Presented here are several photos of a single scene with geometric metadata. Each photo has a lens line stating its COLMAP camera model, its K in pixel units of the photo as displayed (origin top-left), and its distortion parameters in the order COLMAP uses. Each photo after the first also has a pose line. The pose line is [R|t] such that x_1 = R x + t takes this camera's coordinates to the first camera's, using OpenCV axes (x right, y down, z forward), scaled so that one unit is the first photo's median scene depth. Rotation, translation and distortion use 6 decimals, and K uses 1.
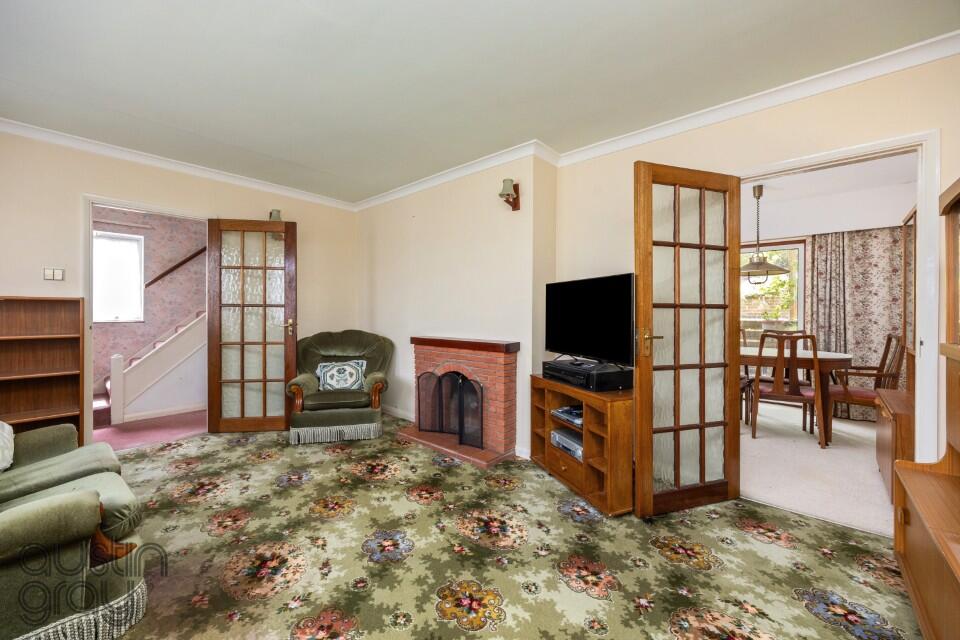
lens RADIAL K [[374.8, 0, 478.6], [0, 374.8, 318.1], [0, 0, 1]] dist [-0.001087, -0.000361]
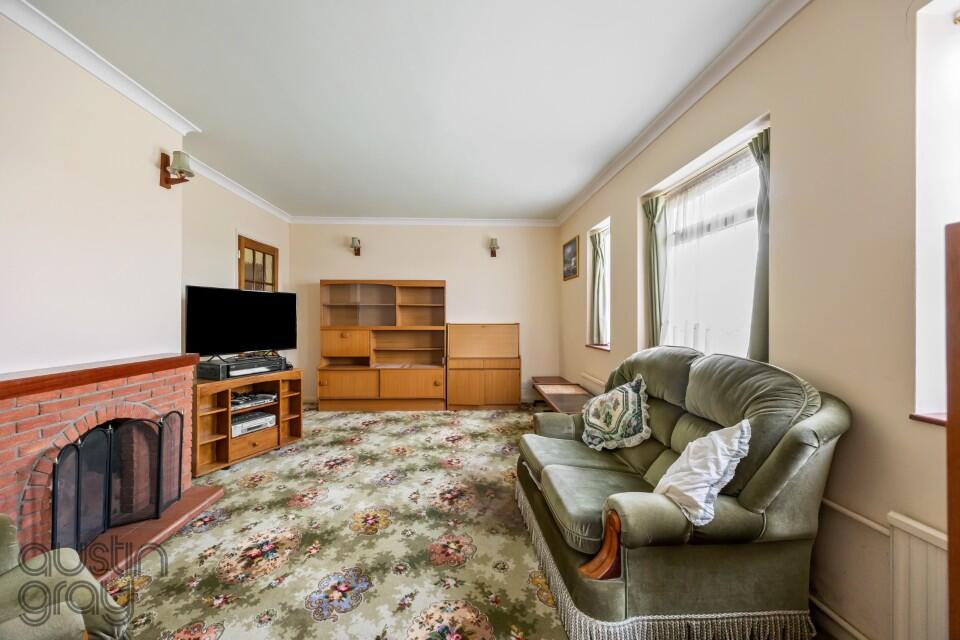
lens RADIAL K [[374.8, 0, 478.8], [0, 374.8, 315.2], [0, 0, 1]] dist [-0.001087, -0.000361]
pose [[-0.708255, -0.002378, 0.705953, -0.802752], [0.003478, 0.999970, 0.006858, -0.017276], [-0.705948, 0.007312, -0.708226, 0.943763]]
